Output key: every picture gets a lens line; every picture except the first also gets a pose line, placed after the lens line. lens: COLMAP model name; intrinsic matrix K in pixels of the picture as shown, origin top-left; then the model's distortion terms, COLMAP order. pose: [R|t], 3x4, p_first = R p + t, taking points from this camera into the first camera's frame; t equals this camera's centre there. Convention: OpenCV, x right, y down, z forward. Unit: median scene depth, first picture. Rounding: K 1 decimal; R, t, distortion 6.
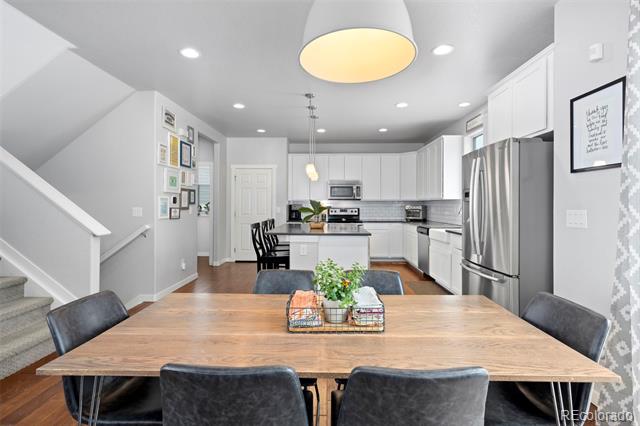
lens RADIAL K [[312.4, 0, 320.1], [0, 312.4, 201.5], [0, 0, 1]] dist [-0.004902, -0.000030]
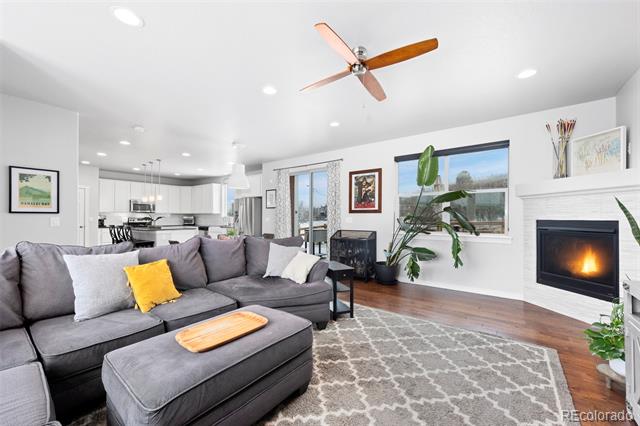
lens RADIAL K [[256.6, 0, 321.3], [0, 256.6, 216.7], [0, 0, 1]] dist [-0.000741, -0.000145]
pose [[0.577149, 0.002280, 0.816635, -0.477516], [-0.010504, 0.999934, 0.004631, -0.000518], [-0.816571, -0.011251, 0.577135, -0.482211]]
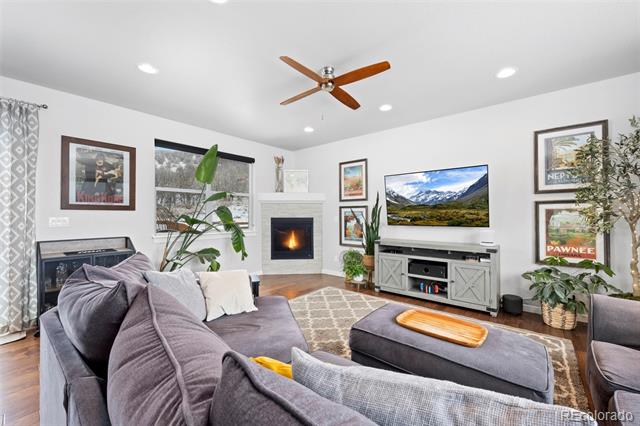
lens RADIAL K [[256.6, 0, 318.2], [0, 256.6, 212.6], [0, 0, 1]] dist [-0.000741, -0.000145]
pose [[-0.780302, 0.007292, 0.625361, -0.399270], [-0.006175, 0.999793, -0.019363, 0.002583], [-0.625373, -0.018970, -0.780095, -0.007559]]
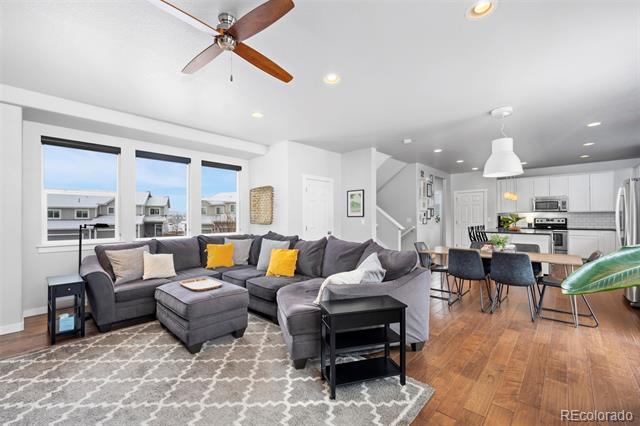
lens RADIAL K [[269.5, 0, 318.6], [0, 269.5, 215.2], [0, 0, 1]] dist [-0.000155, -0.000169]
pose [[0.749144, -0.012159, -0.662295, 0.105087], [0.015635, 0.999878, -0.000671, -0.005724], [0.662222, -0.009853, 0.749243, -0.477777]]
